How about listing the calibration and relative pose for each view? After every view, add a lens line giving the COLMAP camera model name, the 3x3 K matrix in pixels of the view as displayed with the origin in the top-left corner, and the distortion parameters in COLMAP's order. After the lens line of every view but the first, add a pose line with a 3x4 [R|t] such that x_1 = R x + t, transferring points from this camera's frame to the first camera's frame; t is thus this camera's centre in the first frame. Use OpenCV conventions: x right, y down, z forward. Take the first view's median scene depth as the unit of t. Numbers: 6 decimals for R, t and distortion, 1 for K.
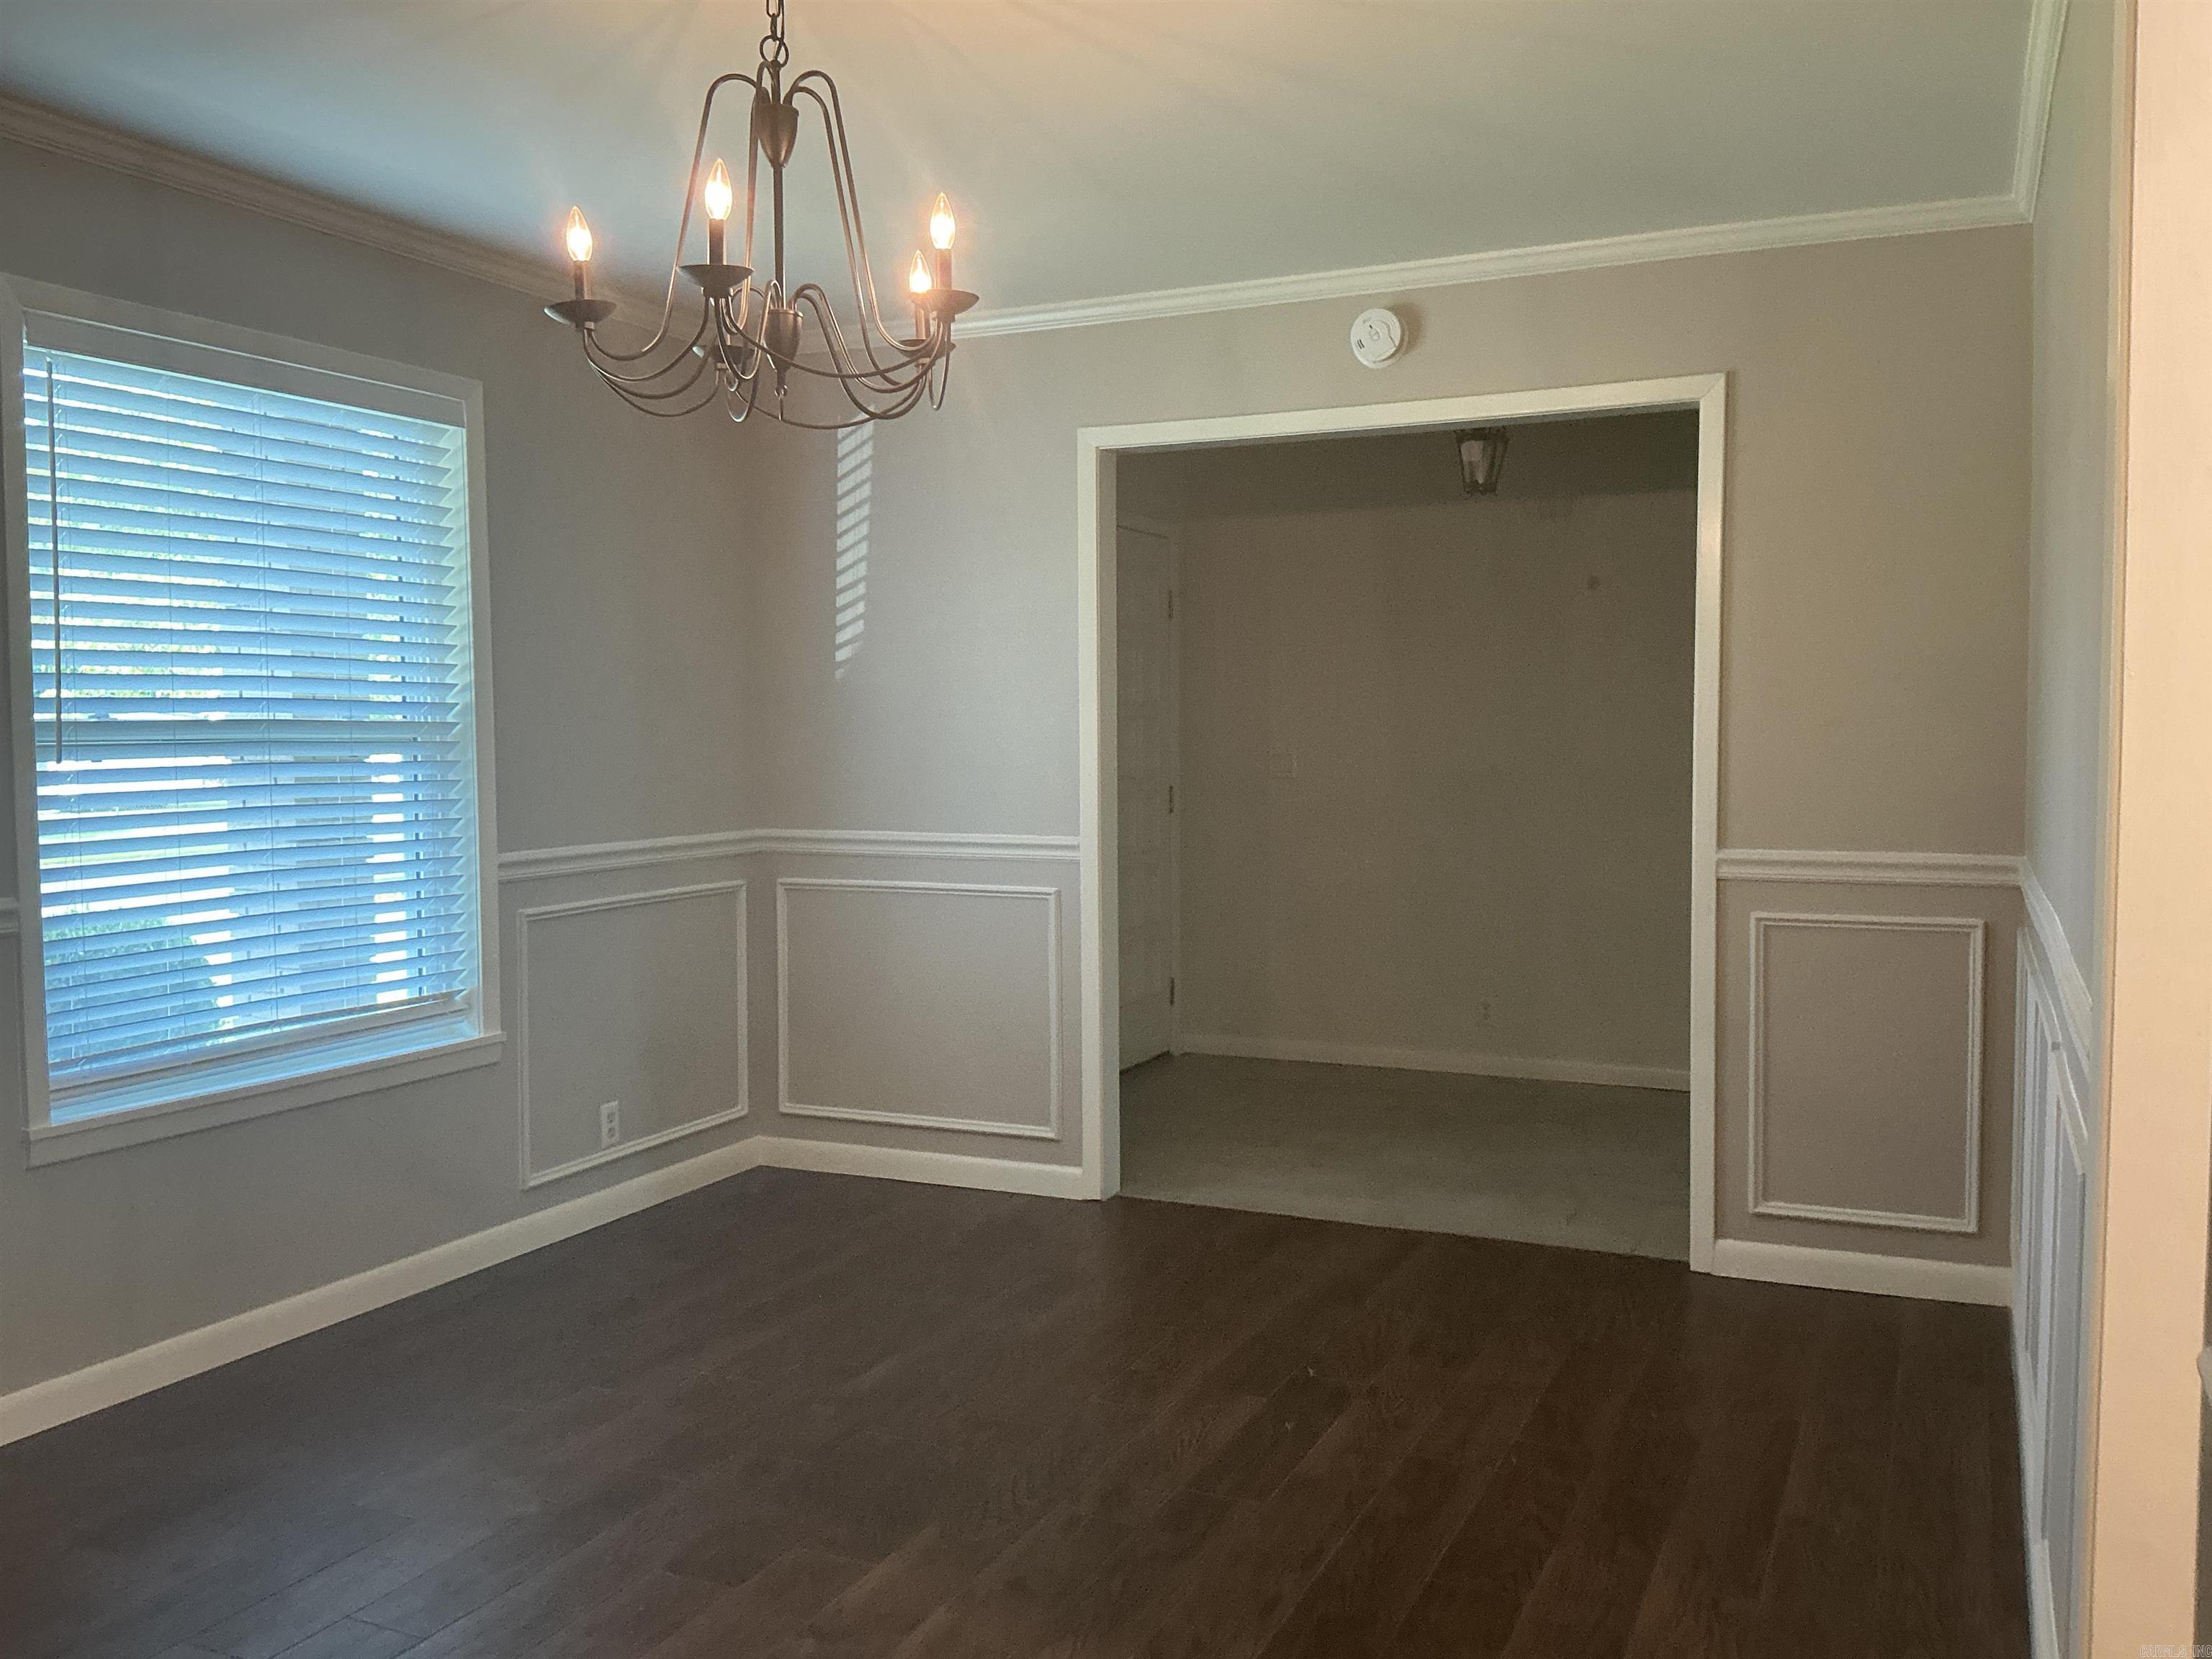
lens RADIAL K [[1820.3, 0, 1106.0], [0, 1820.3, 829.5], [0, 0, 1]] dist [0.124820, -0.190755]
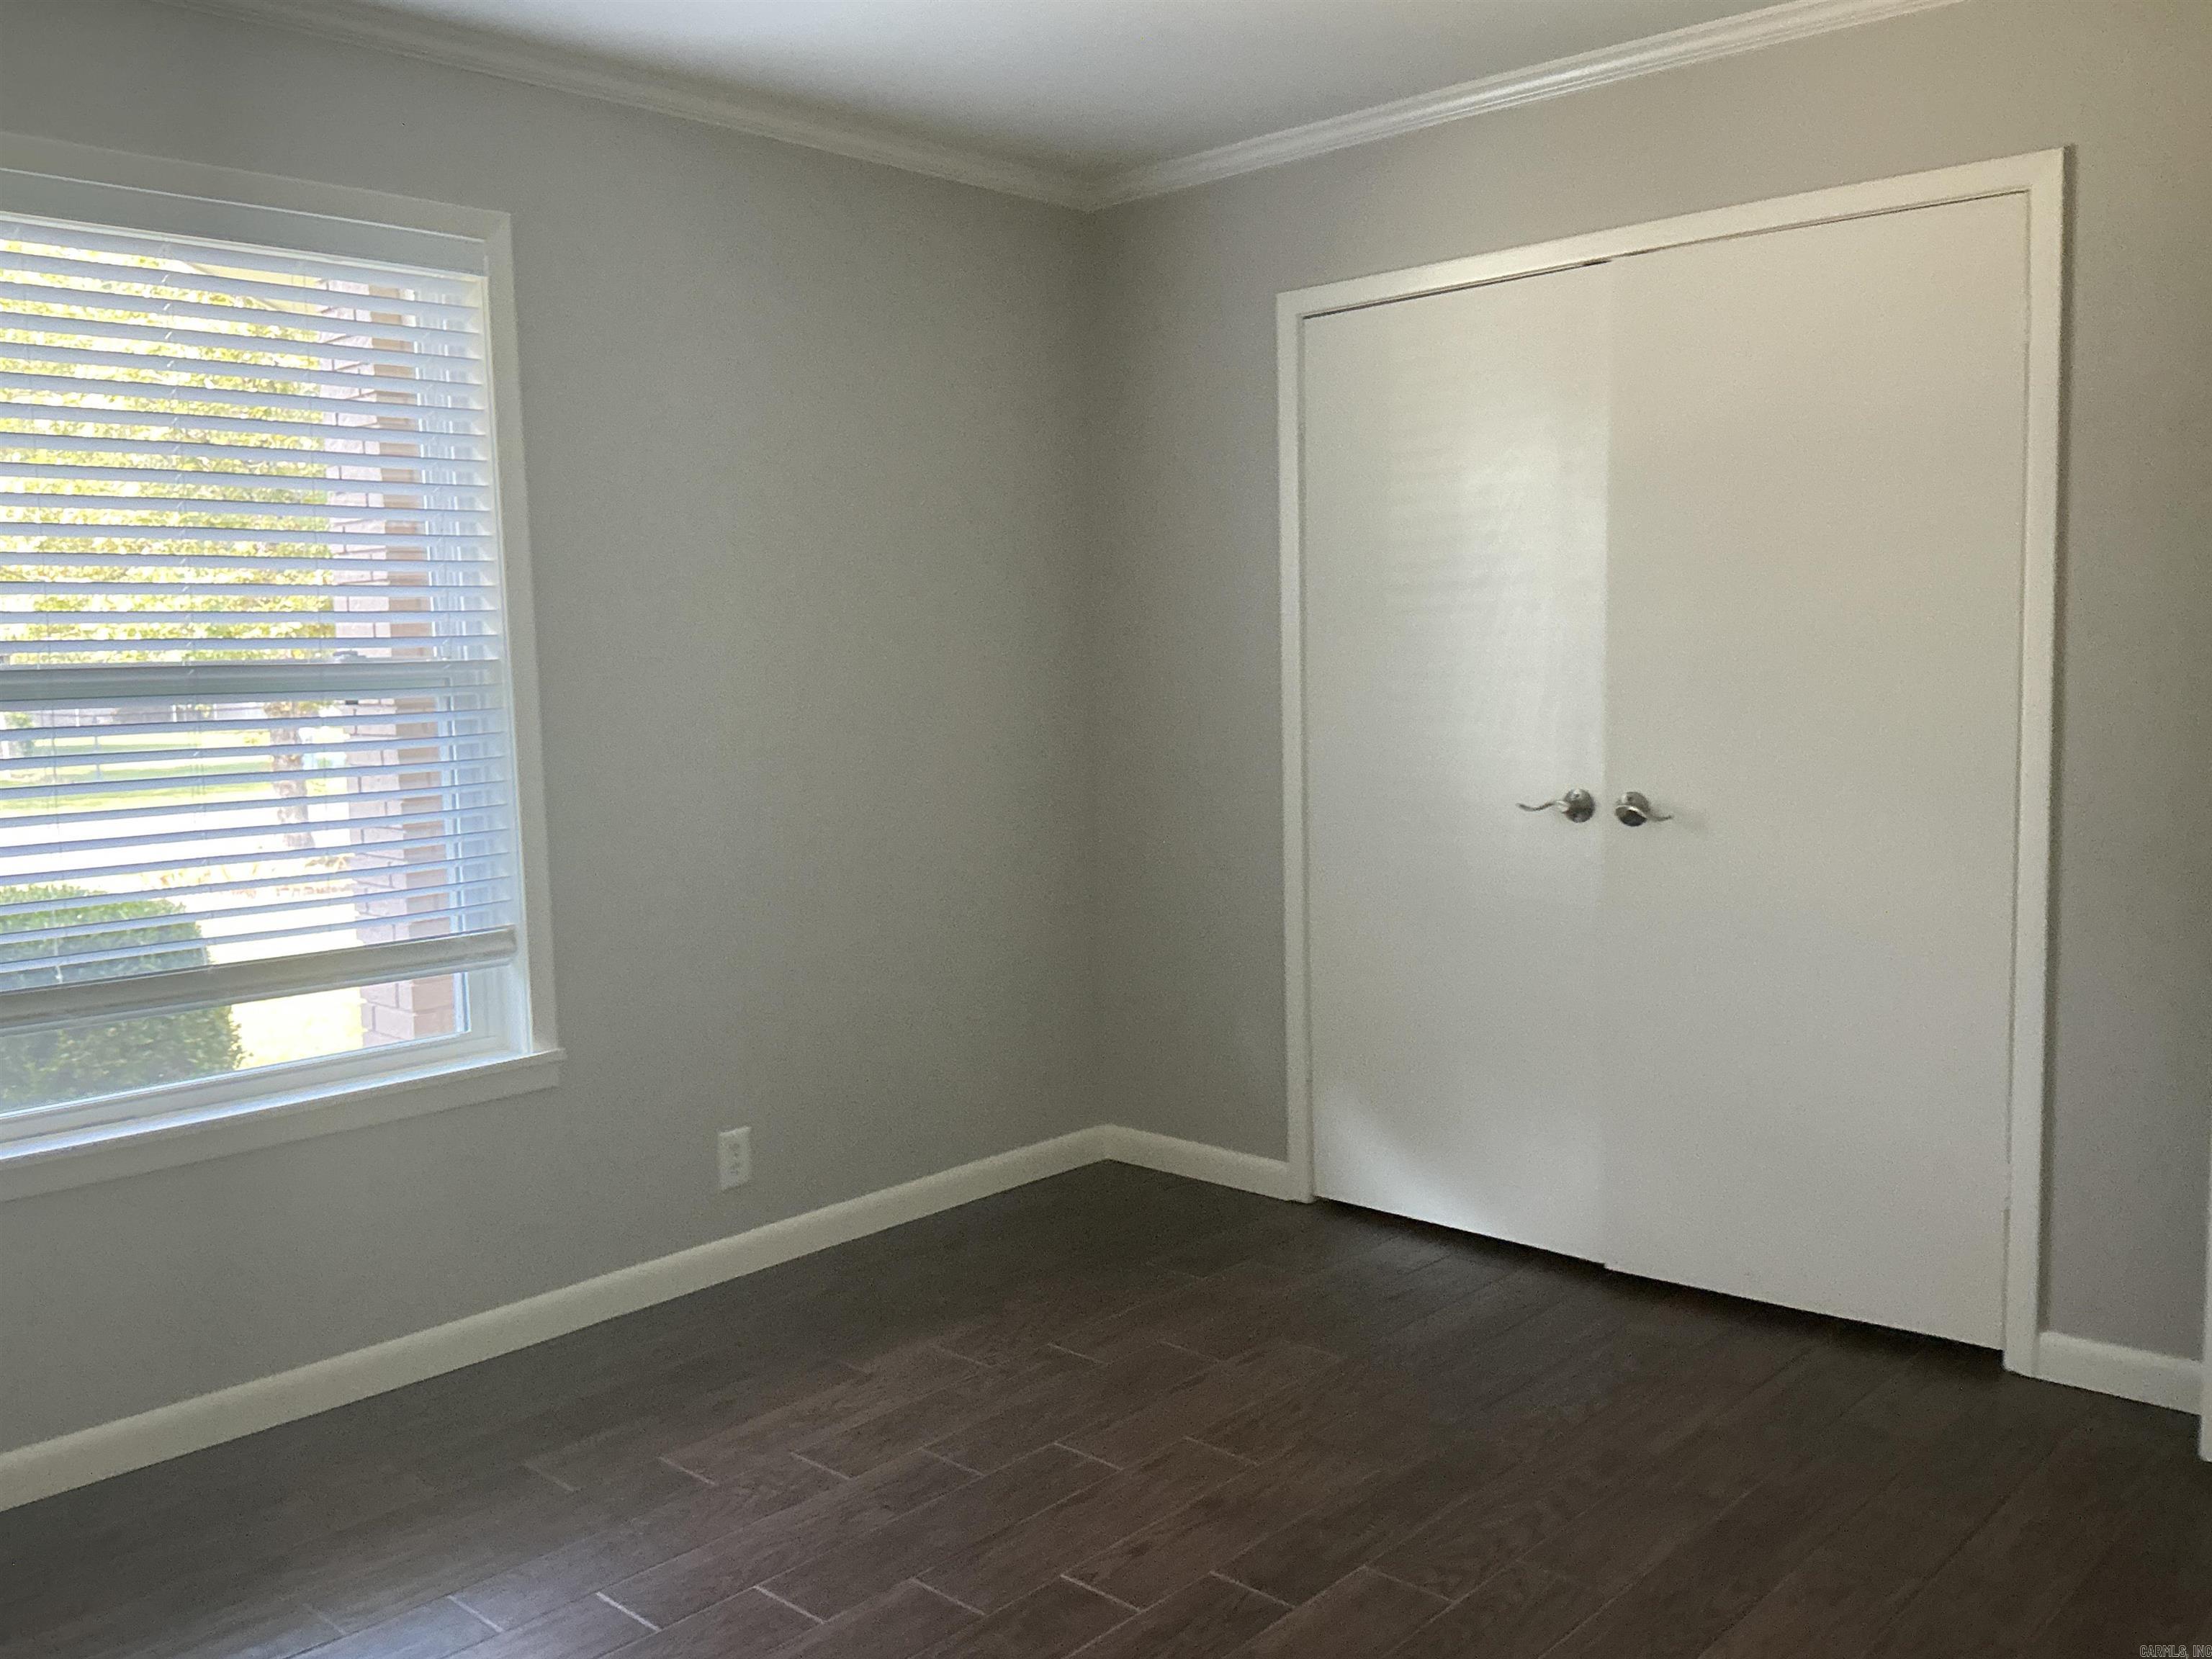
lens RADIAL K [[1857.3, 0, 1108.9], [0, 1857.3, 840.3], [0, 0, 1]] dist [0.126370, -0.258553]
pose [[0.953075, 0.010176, -0.302562, 0.127484], [0.004218, 0.998892, 0.046882, -0.014653], [0.302704, -0.045958, 0.951976, 0.282088]]
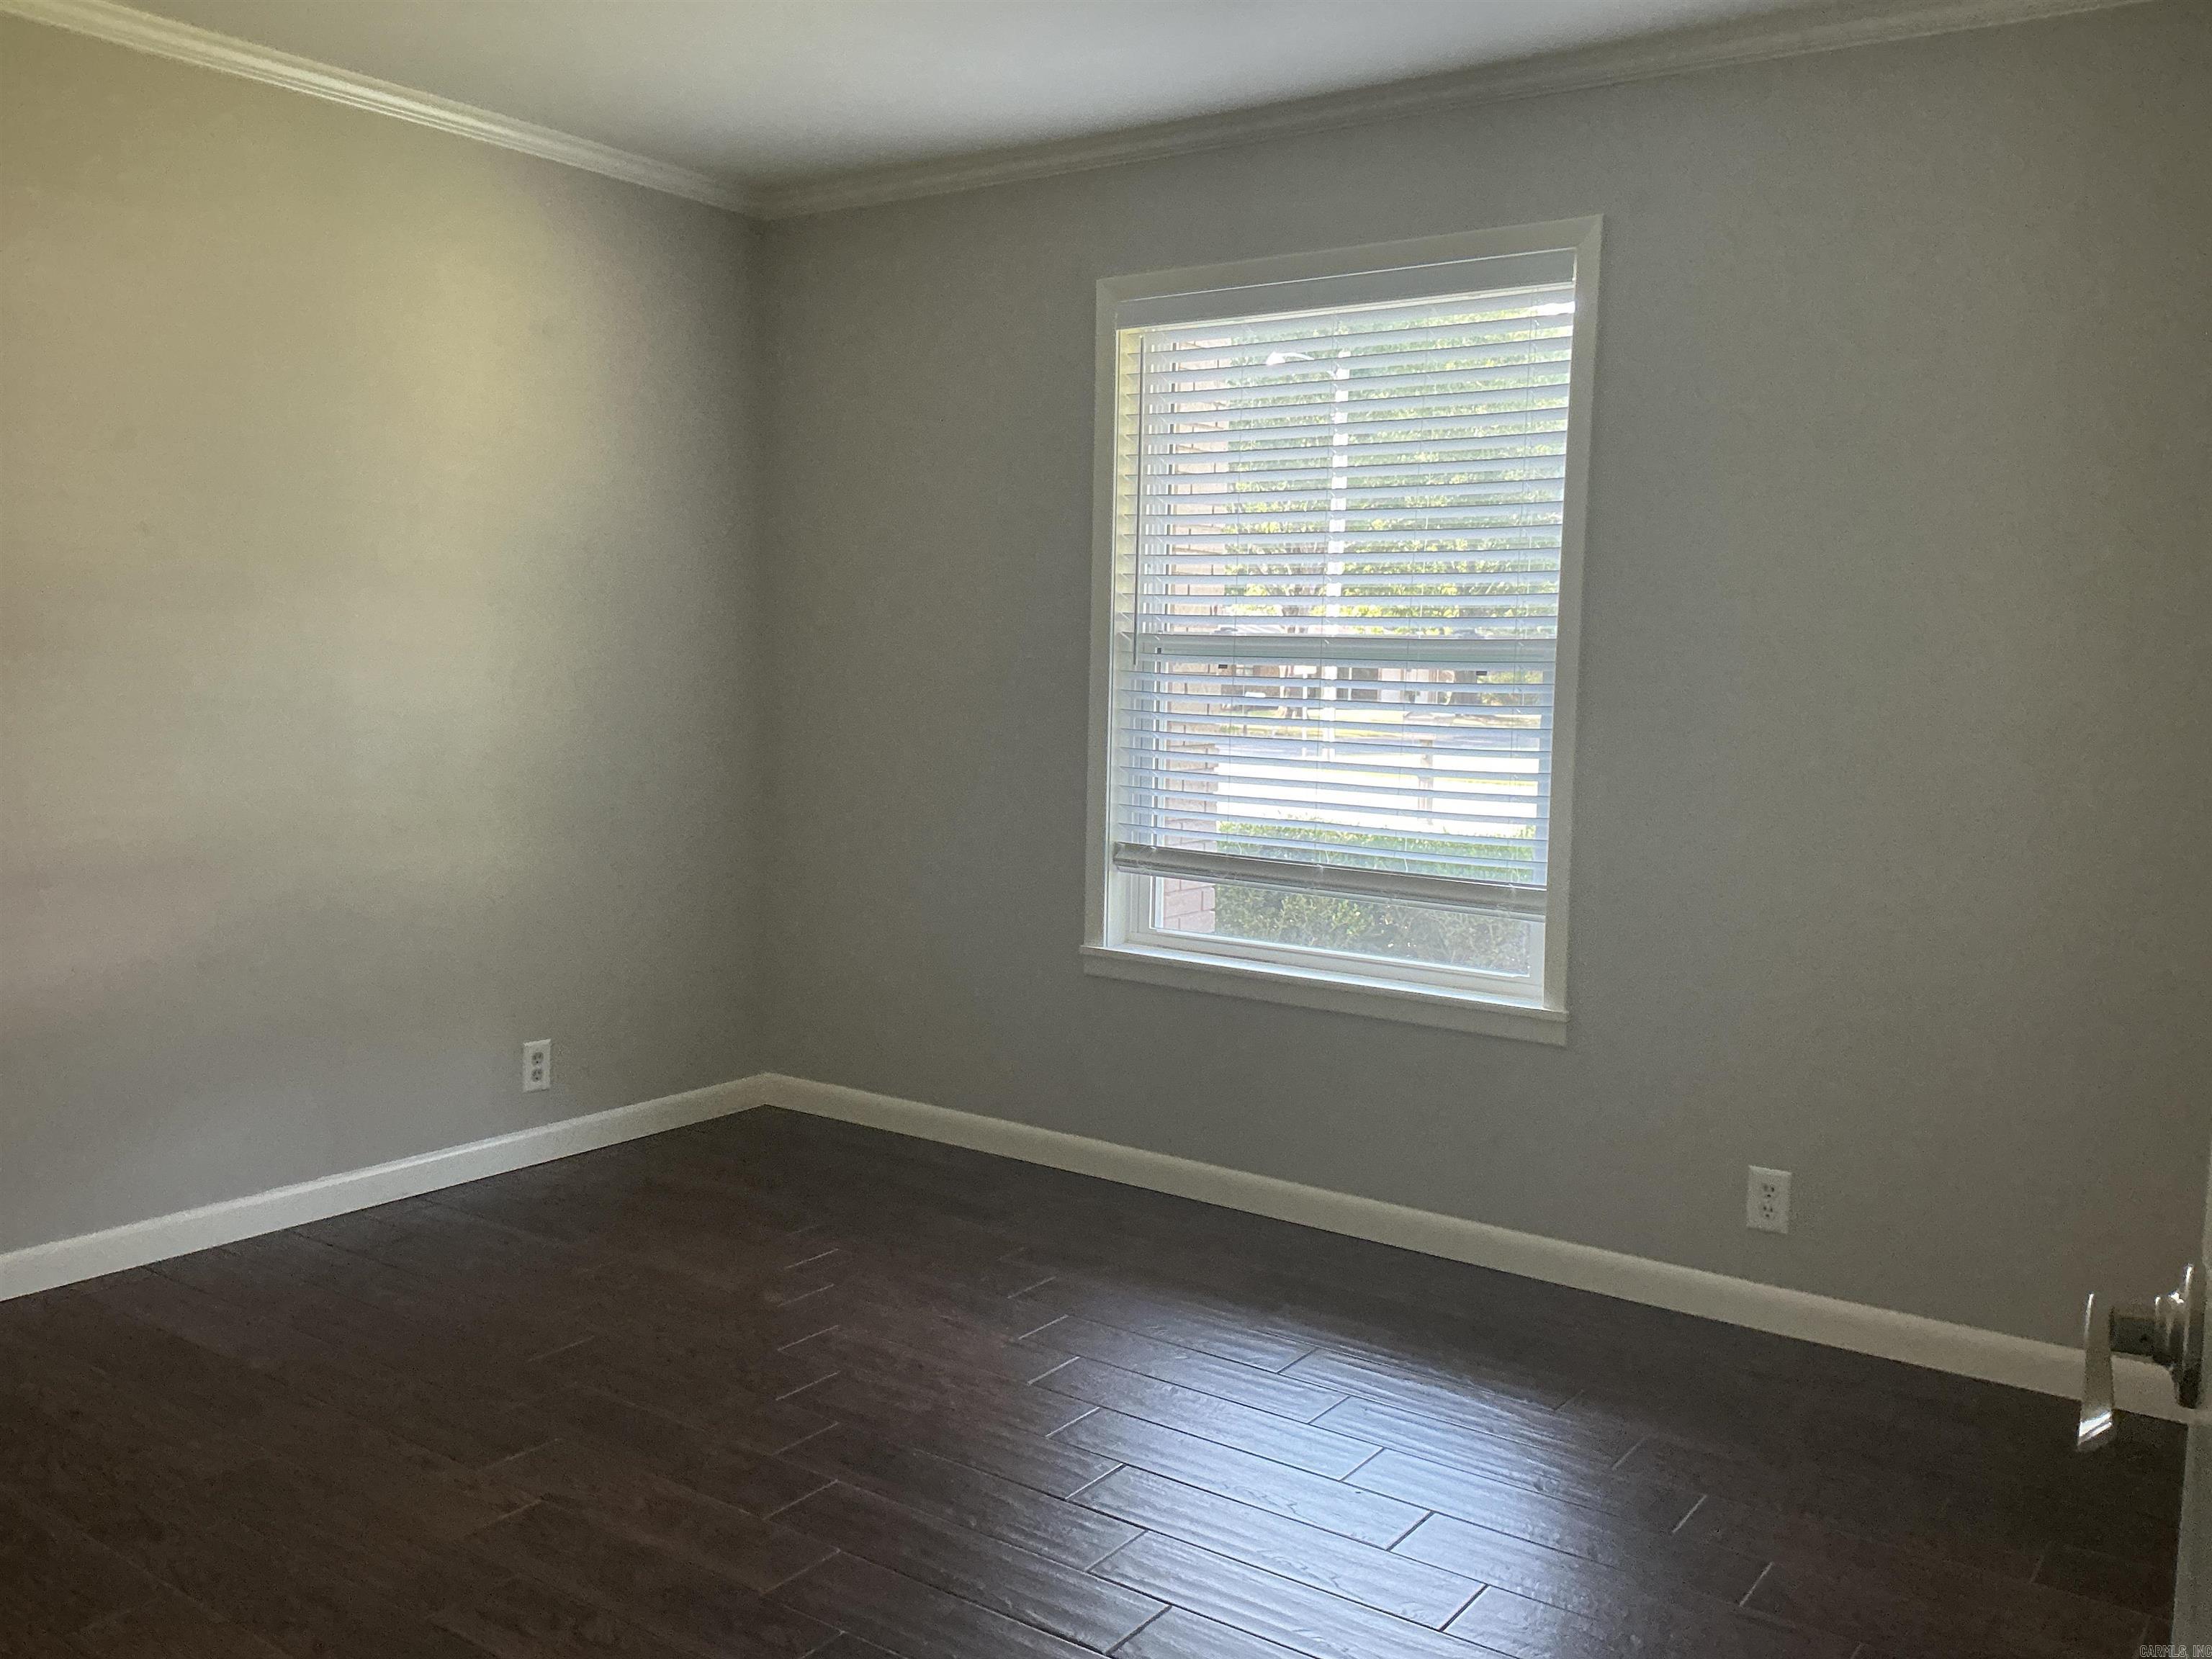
lens RADIAL K [[1820.3, 0, 1106.0], [0, 1820.3, 829.5], [0, 0, 1]] dist [0.124820, -0.190755]
pose [[-0.166626, 0.089923, -0.981911, 0.463769], [-0.078953, 0.991418, 0.104192, -0.037285], [0.982854, 0.094886, -0.158097, 0.844129]]
